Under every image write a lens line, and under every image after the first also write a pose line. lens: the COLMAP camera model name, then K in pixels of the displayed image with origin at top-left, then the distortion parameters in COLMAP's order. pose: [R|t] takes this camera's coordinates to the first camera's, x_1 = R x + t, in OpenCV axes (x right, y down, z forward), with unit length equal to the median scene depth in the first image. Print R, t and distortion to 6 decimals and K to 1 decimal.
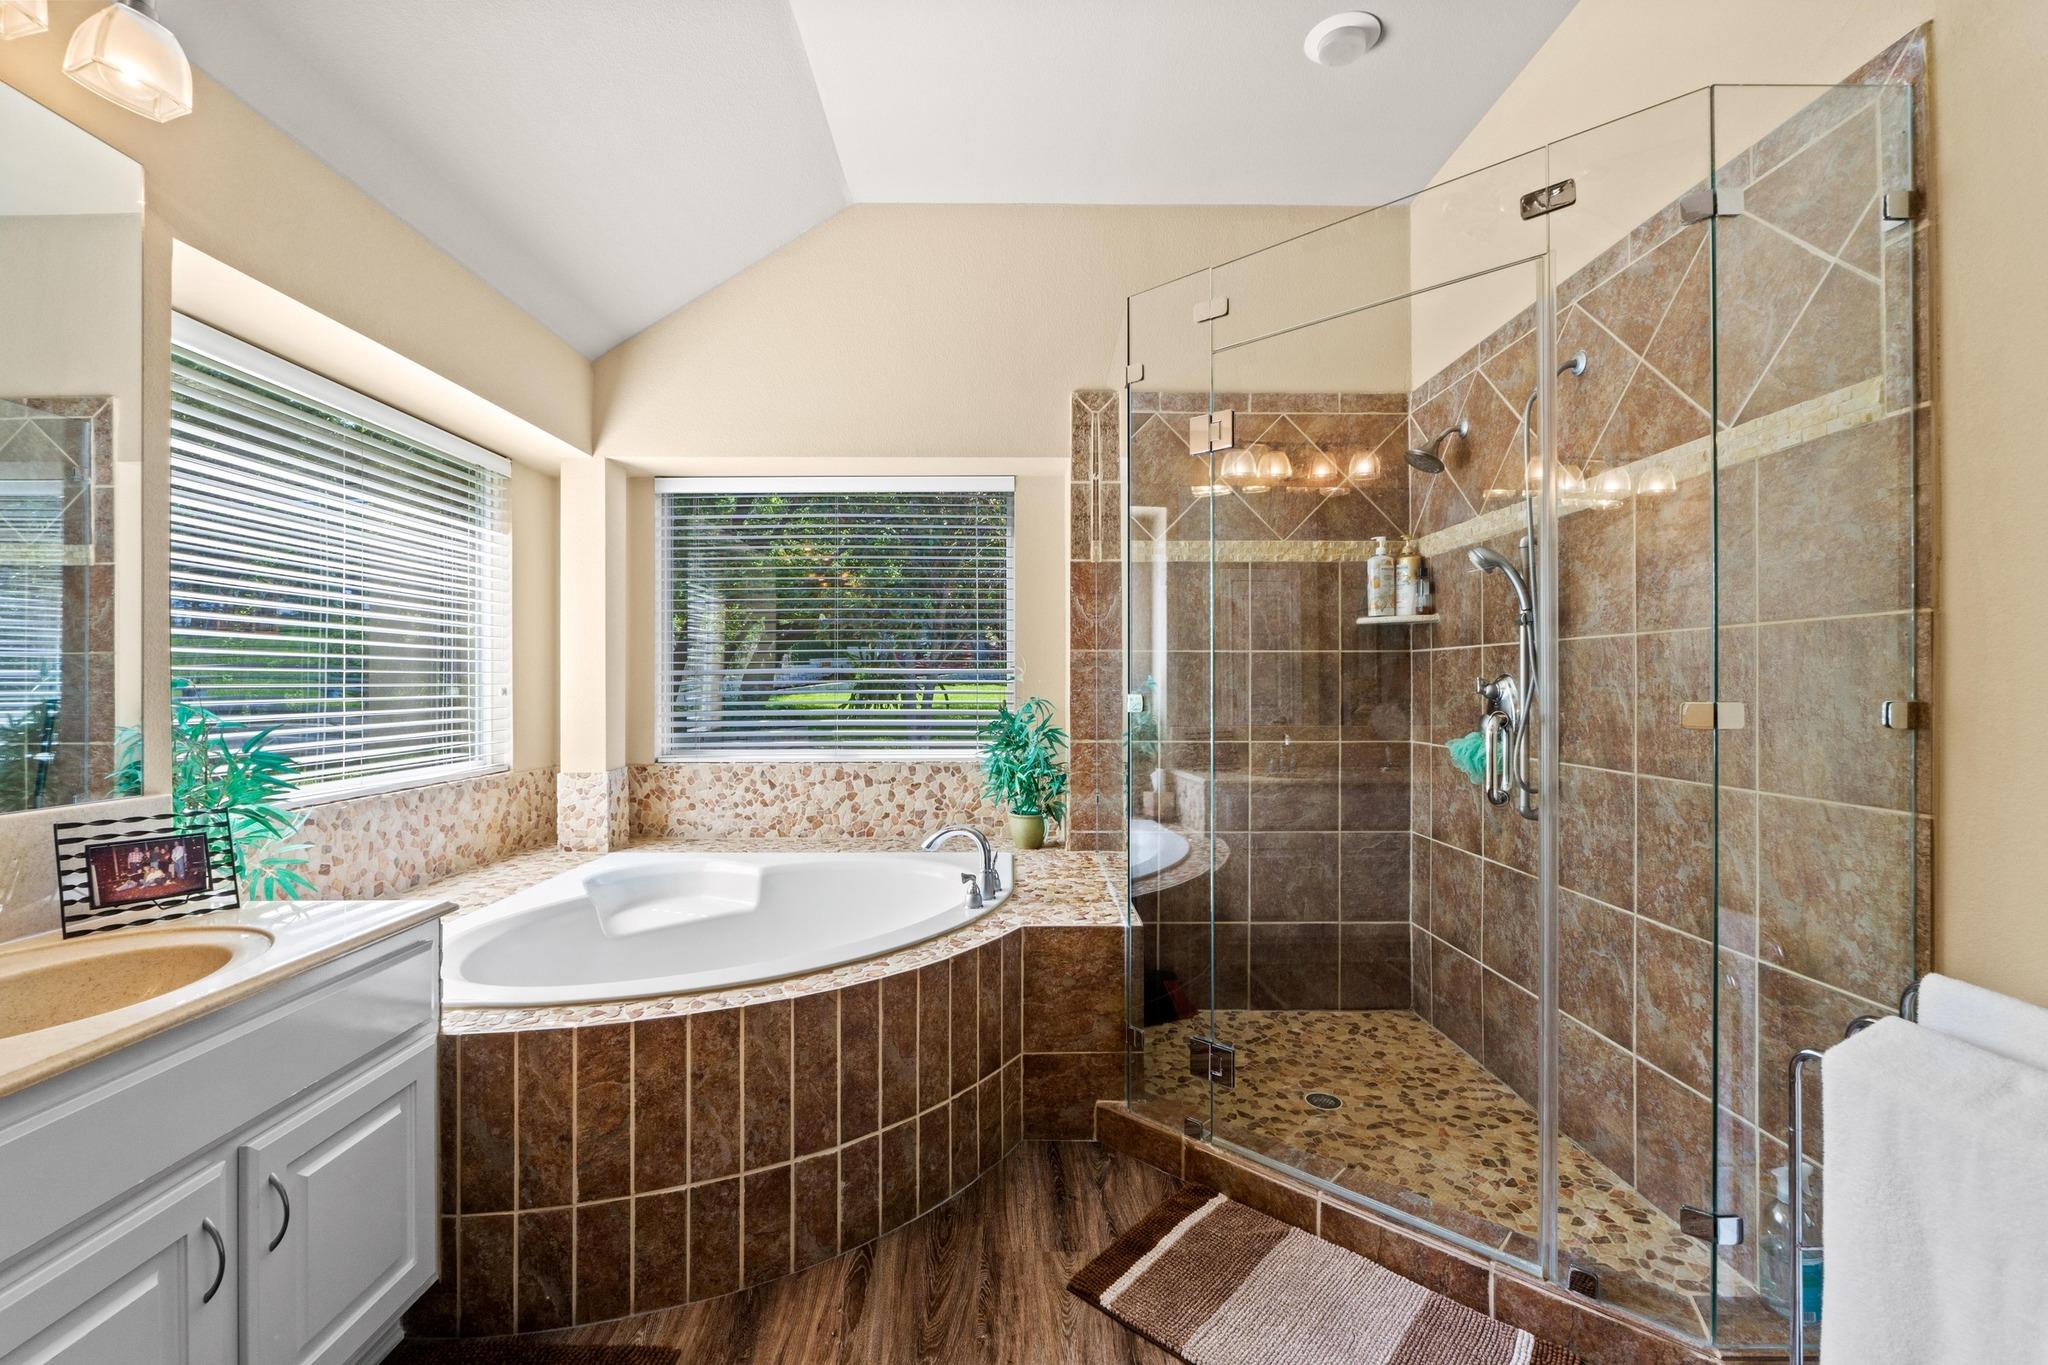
lens RADIAL K [[881.4, 0, 1033.2], [0, 881.4, 683.9], [0, 0, 1]] dist [-0.006853, -0.000263]
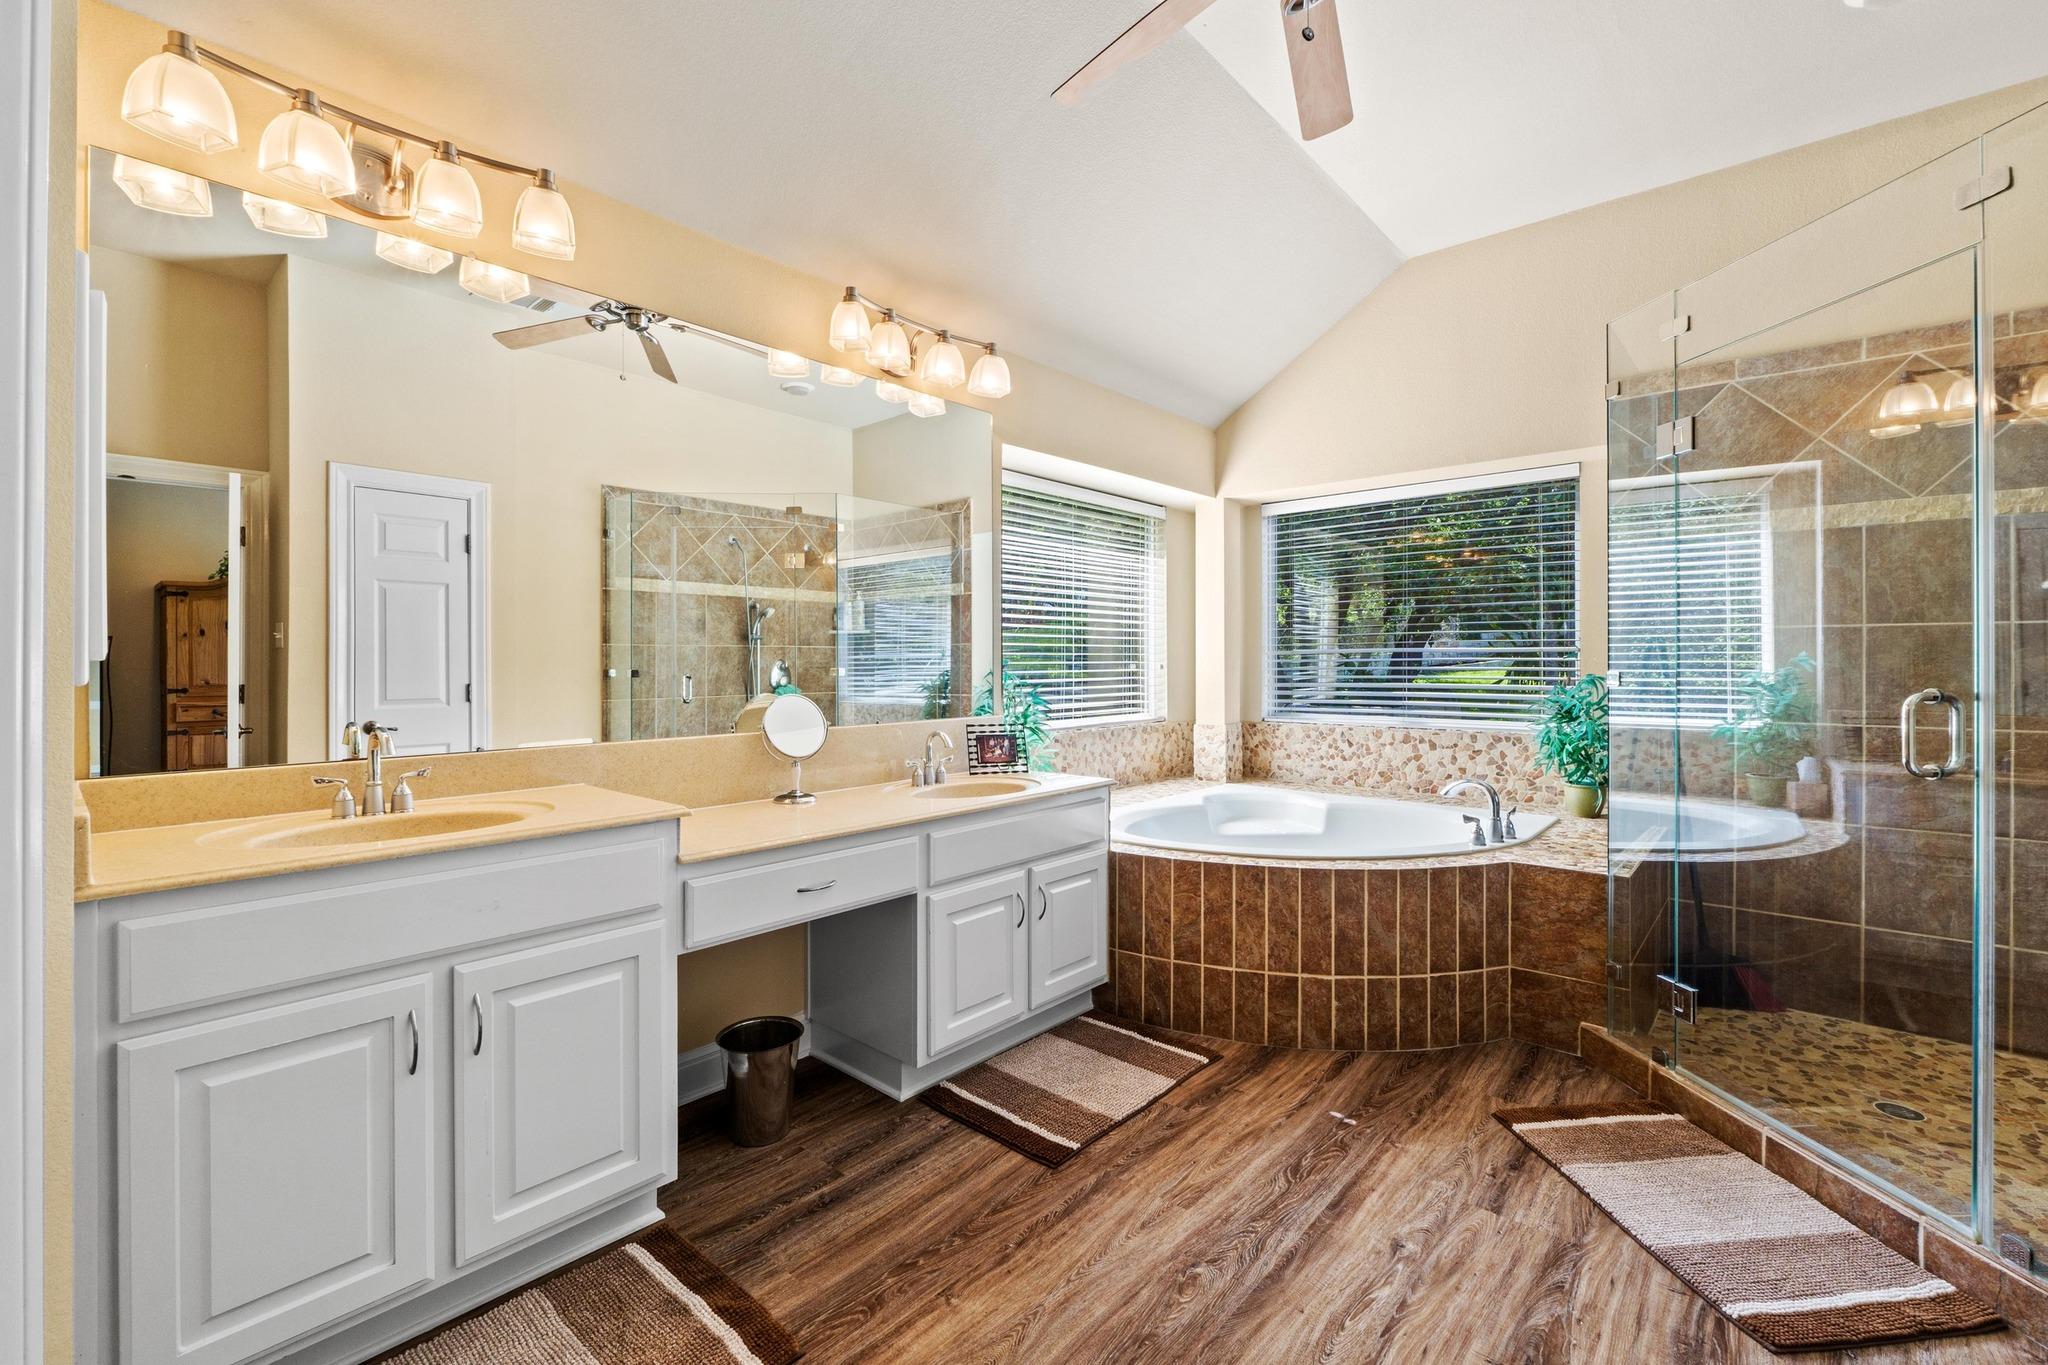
lens RADIAL K [[881.4, 0, 1016.5], [0, 881.4, 666.6], [0, 0, 1]] dist [-0.006853, -0.000263]
pose [[0.736941, 0.003728, -0.675947, 0.283470], [0.001039, 0.999977, 0.006647, -0.001966], [0.675957, -0.005600, 0.736920, -0.326700]]
